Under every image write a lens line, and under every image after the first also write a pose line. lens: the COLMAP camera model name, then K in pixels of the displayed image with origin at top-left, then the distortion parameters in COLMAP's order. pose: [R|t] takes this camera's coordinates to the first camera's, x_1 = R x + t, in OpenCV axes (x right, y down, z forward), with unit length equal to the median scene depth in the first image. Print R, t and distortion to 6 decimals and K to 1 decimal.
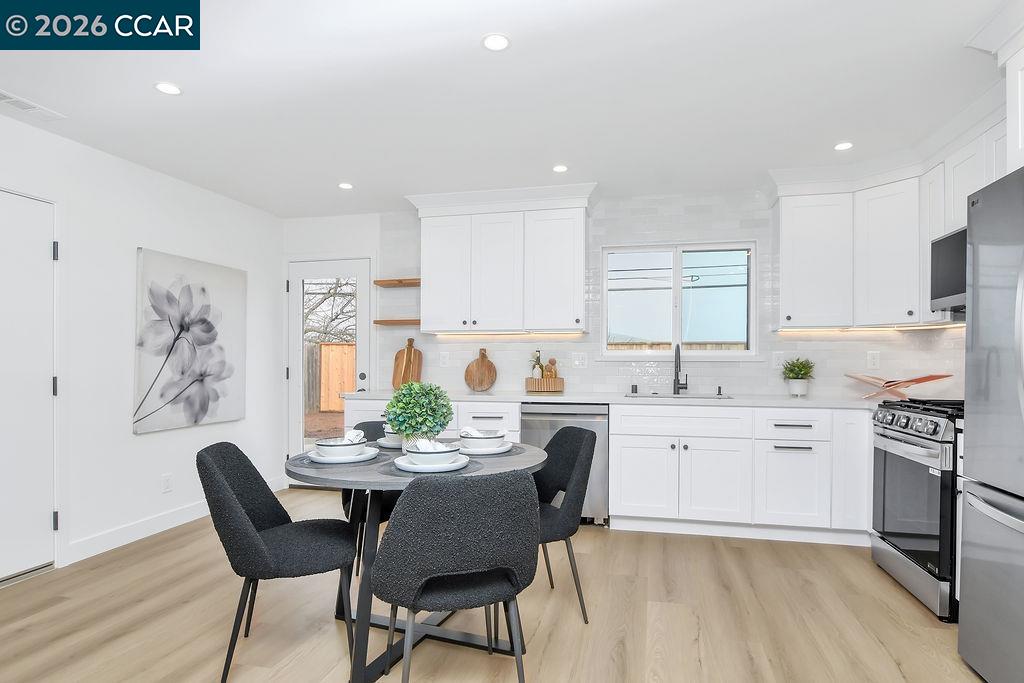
lens RADIAL K [[566.9, 0, 508.5], [0, 566.9, 360.6], [0, 0, 1]] dist [-0.002885, 0.000332]
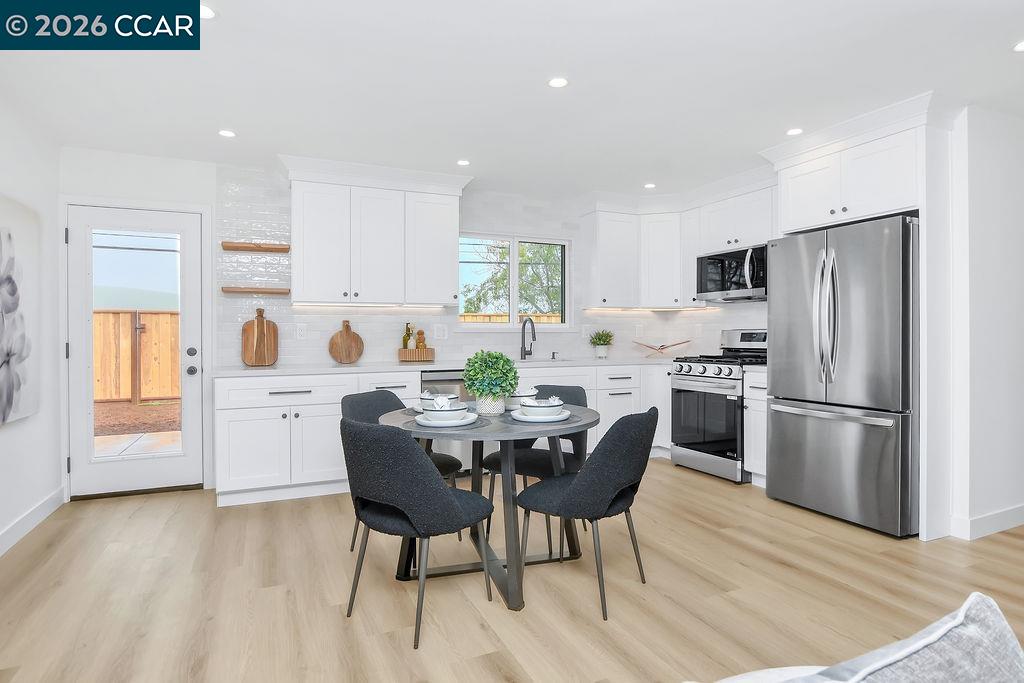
lens RADIAL K [[588.5, 0, 513.0], [0, 588.5, 333.1], [0, 0, 1]] dist [-0.000979, 0.000584]
pose [[0.787603, -0.005069, 0.616163, -0.501624], [0.003073, 0.999986, 0.004299, -0.003034], [-0.616176, -0.001492, 0.787607, 0.012716]]
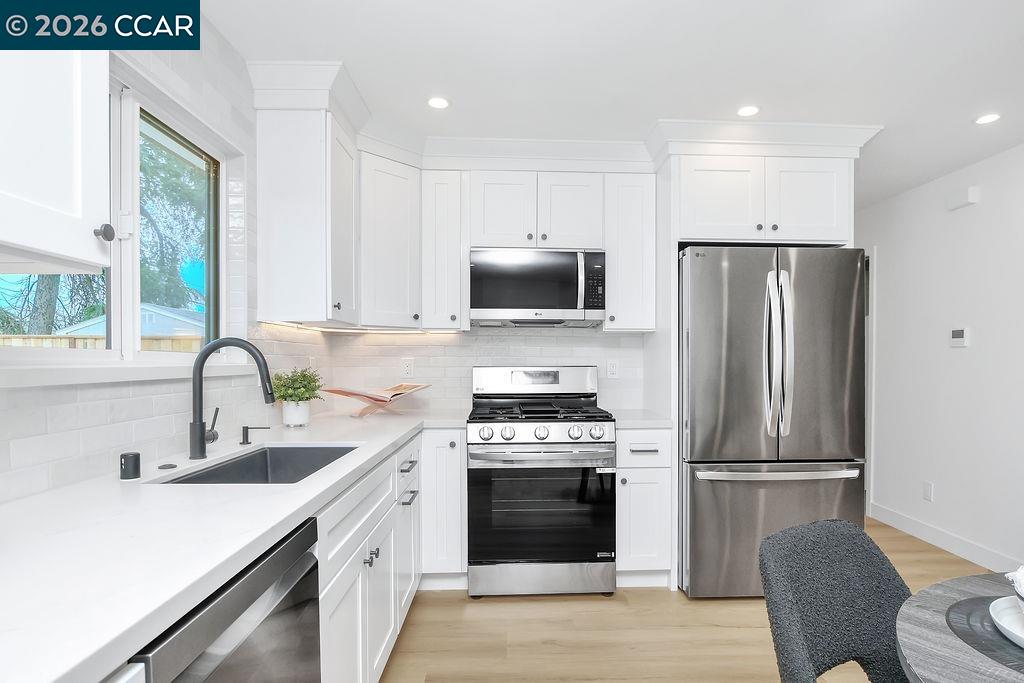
lens RADIAL K [[566.9, 0, 508.5], [0, 566.9, 360.6], [0, 0, 1]] dist [-0.002885, 0.000332]
pose [[-0.295733, -0.013378, 0.955177, -0.163329], [-0.010772, 0.999885, 0.010669, -0.018514], [-0.955210, -0.007134, -0.295843, 0.902596]]
